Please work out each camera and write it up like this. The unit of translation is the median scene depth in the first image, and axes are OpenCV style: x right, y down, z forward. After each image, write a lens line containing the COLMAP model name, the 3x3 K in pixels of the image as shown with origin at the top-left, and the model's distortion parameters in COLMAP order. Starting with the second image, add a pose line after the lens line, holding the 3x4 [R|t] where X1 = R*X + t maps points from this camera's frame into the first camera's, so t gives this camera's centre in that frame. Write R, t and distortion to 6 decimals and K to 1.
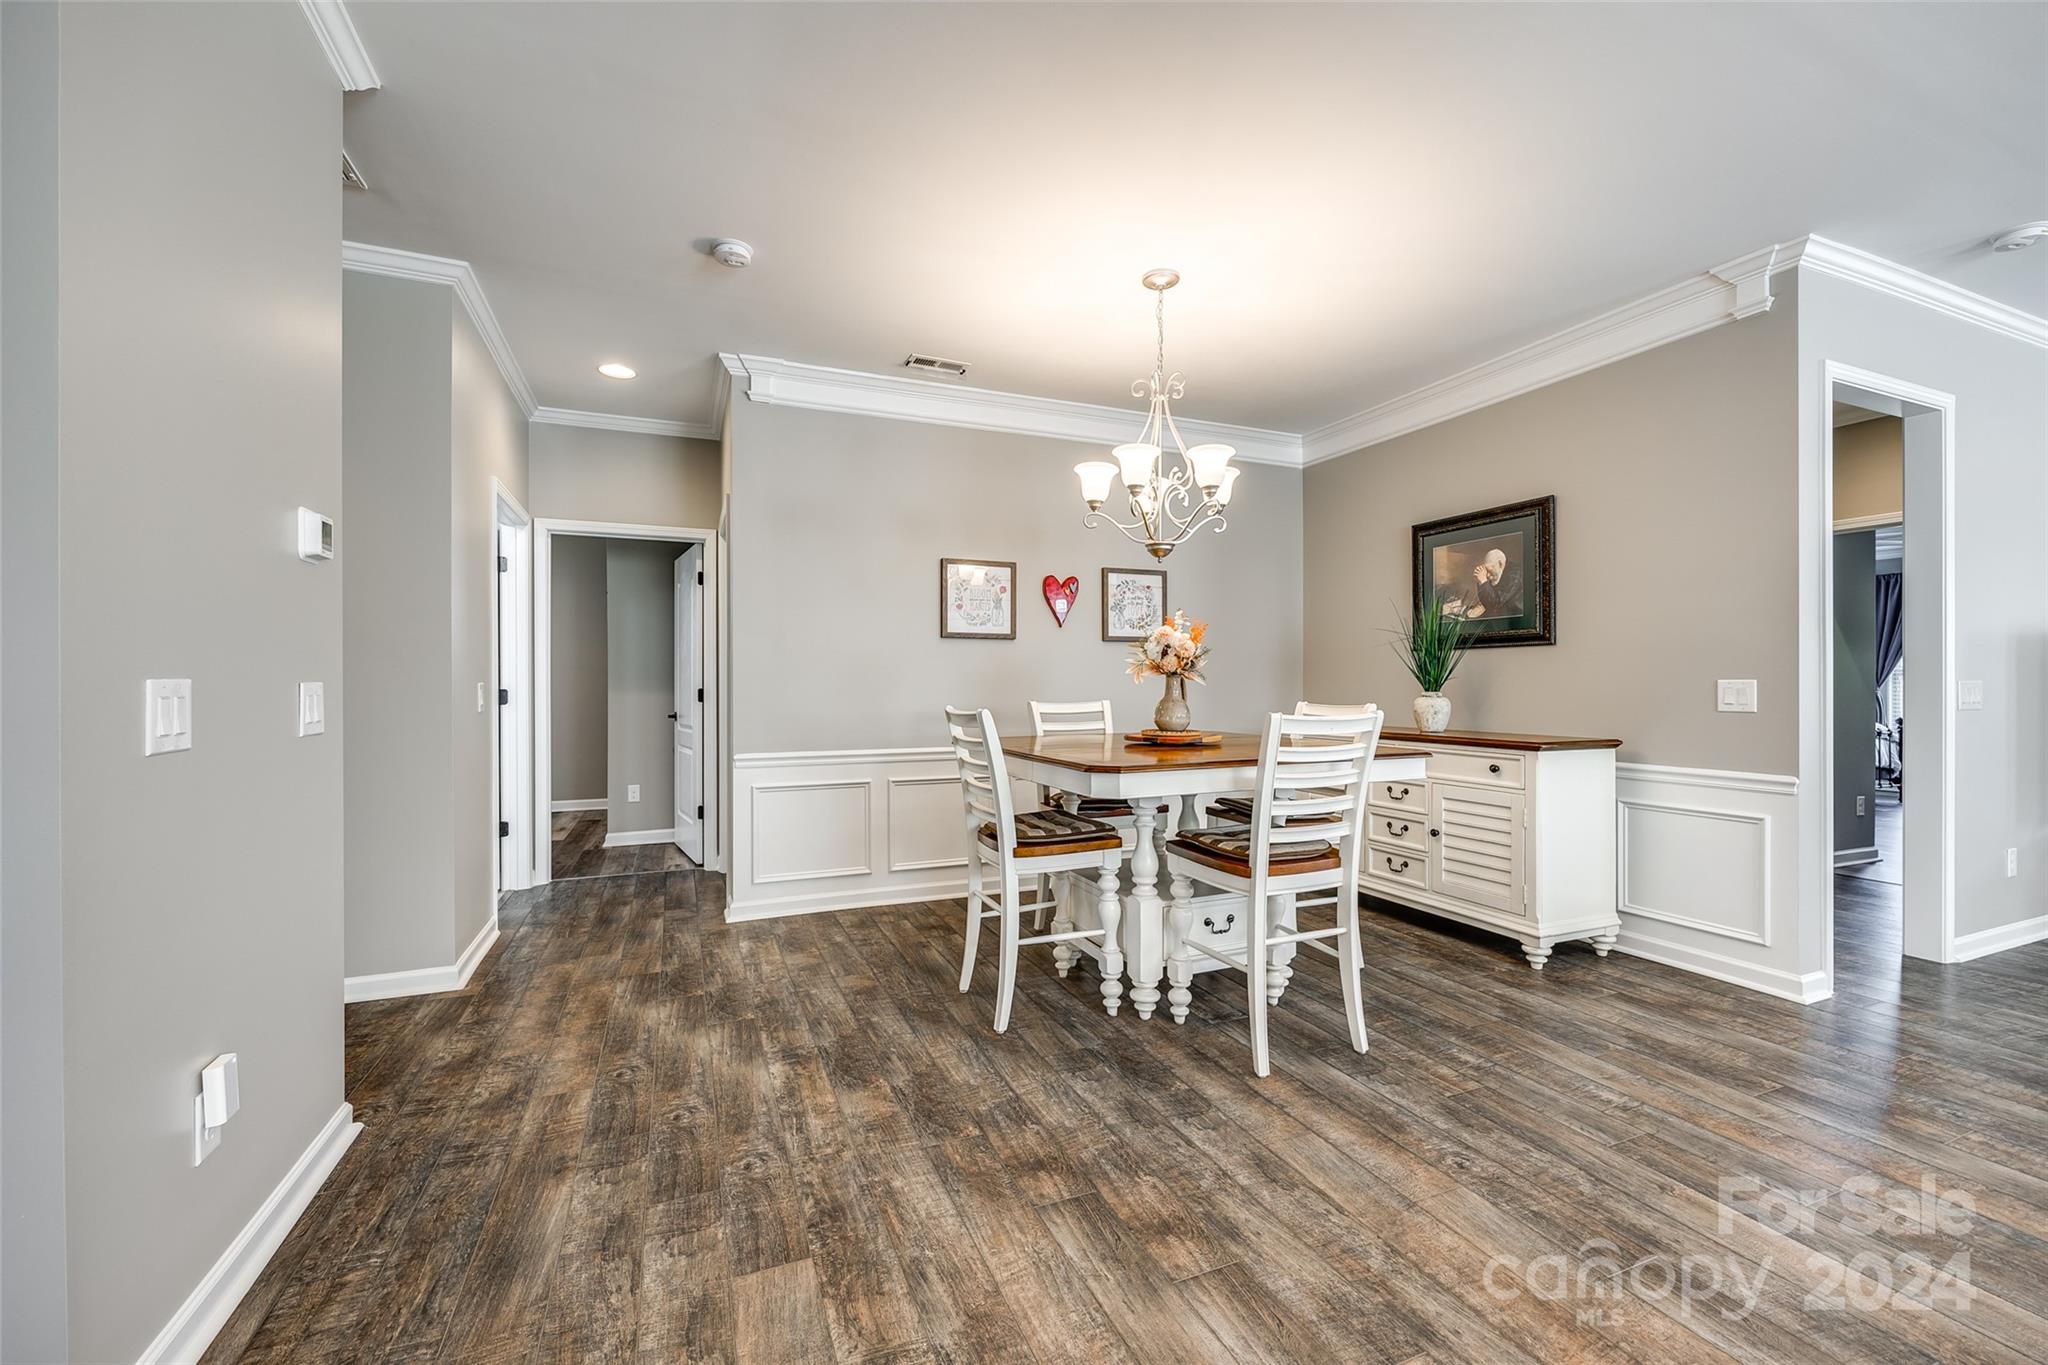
lens RADIAL K [[827.1, 0, 1018.4], [0, 827.1, 683.8], [0, 0, 1]] dist [-0.003606, -0.000385]
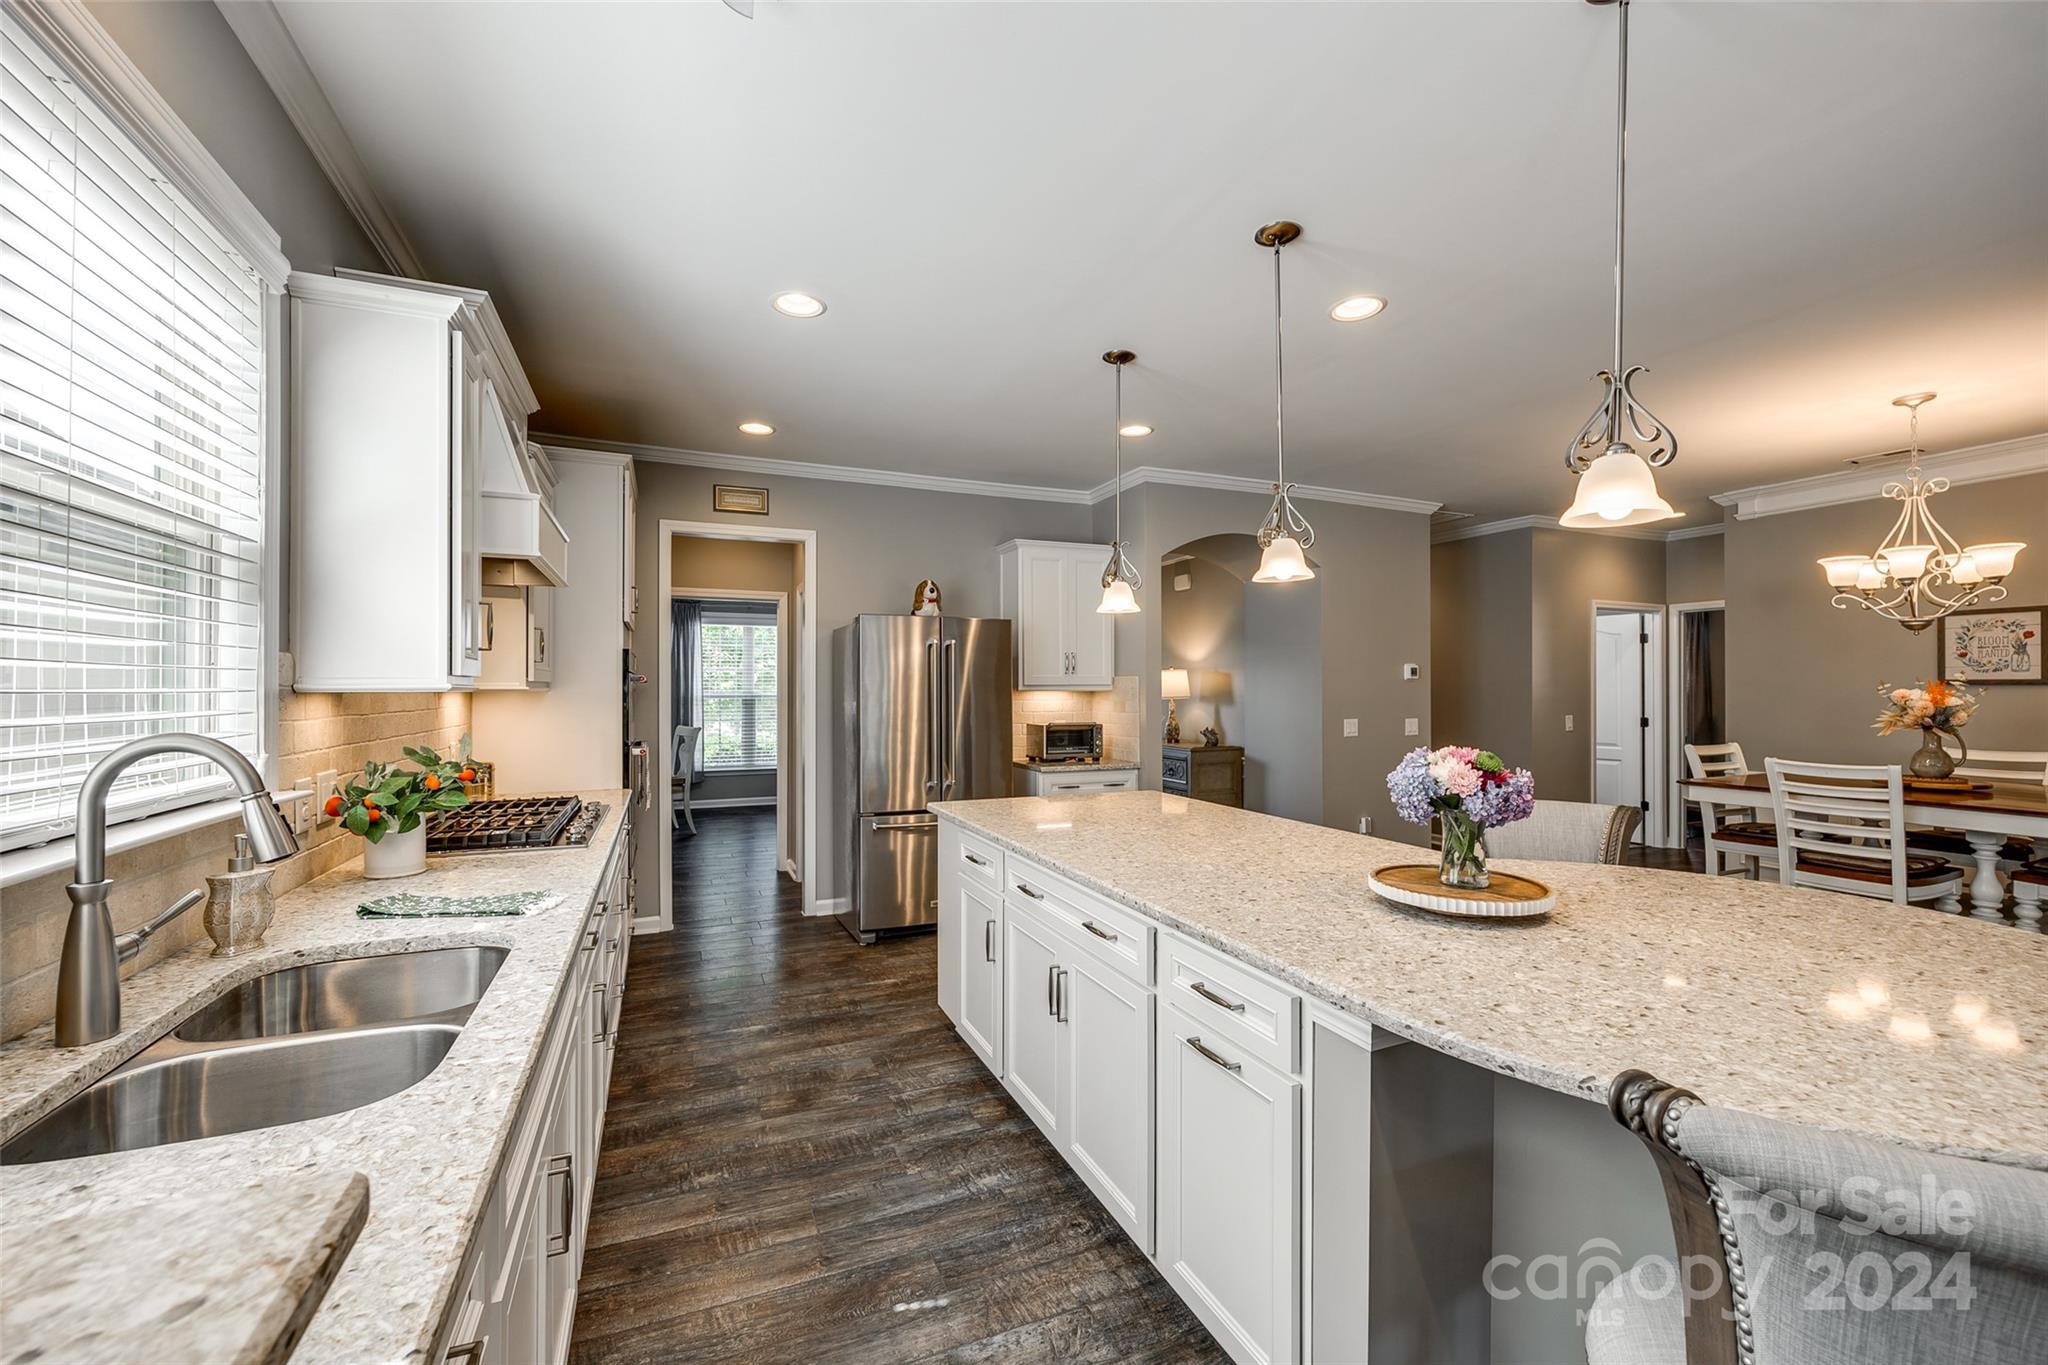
lens RADIAL K [[827.1, 0, 1021.2], [0, 827.1, 690.0], [0, 0, 1]] dist [-0.003606, -0.000385]
pose [[0.019956, 0.000439, -0.999801, 2.286168], [0.003613, 0.999993, 0.000511, -0.113837], [0.999794, -0.003623, 0.019954, -0.493910]]
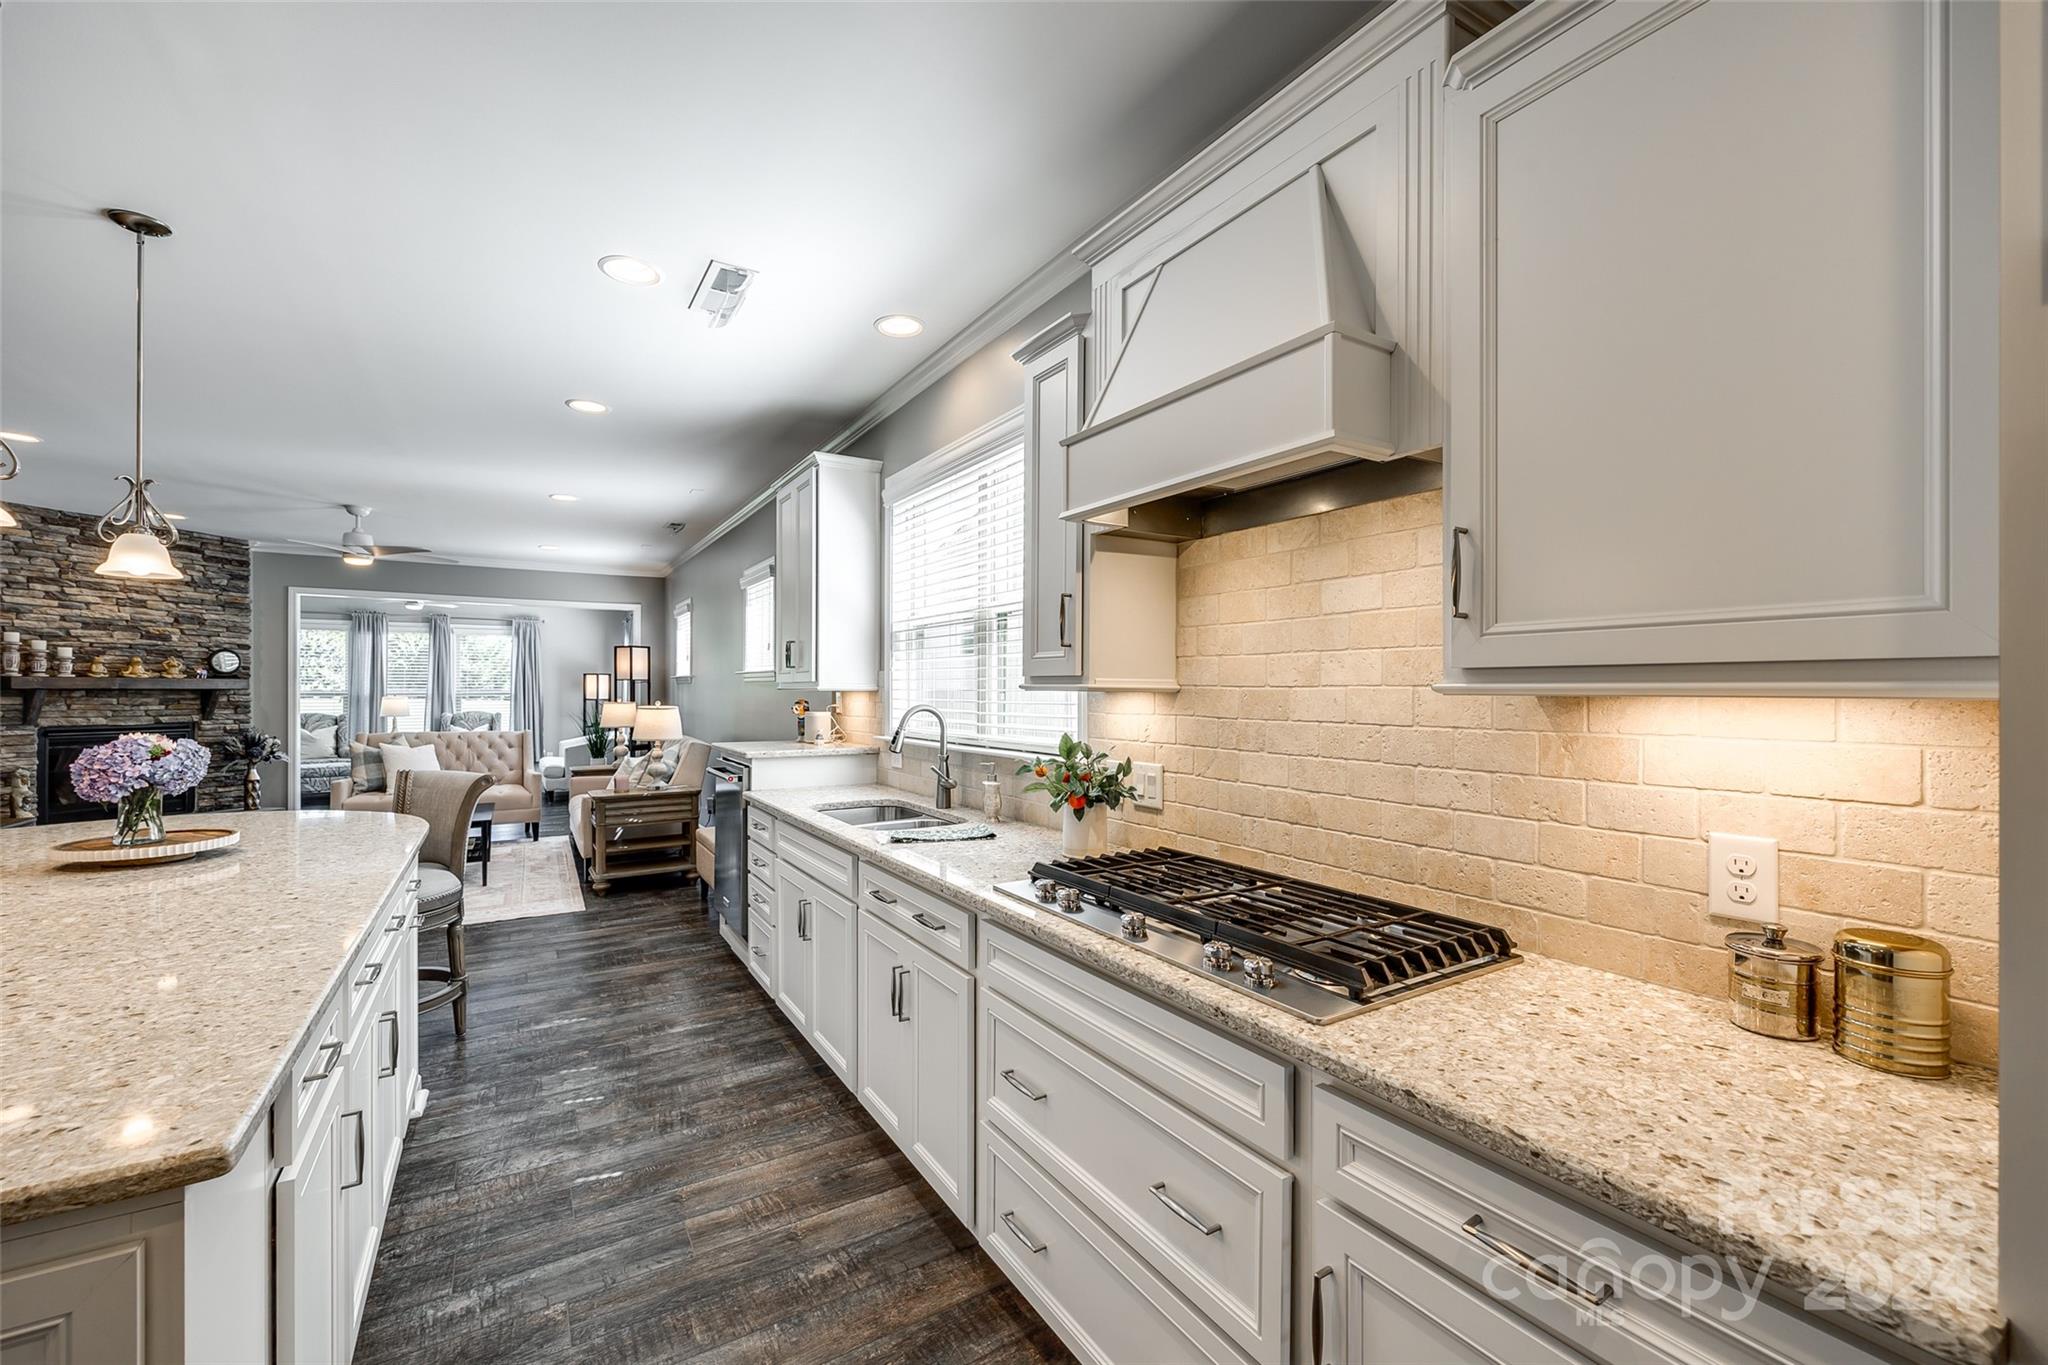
lens RADIAL K [[827.1, 0, 1024.0], [0, 827.1, 689.1], [0, 0, 1]] dist [-0.003606, -0.000385]
pose [[-0.173811, 0.000738, 0.984779, -0.004192], [-0.005027, 0.999986, -0.001636, -0.113902], [-0.984766, -0.005235, -0.173805, -1.001337]]
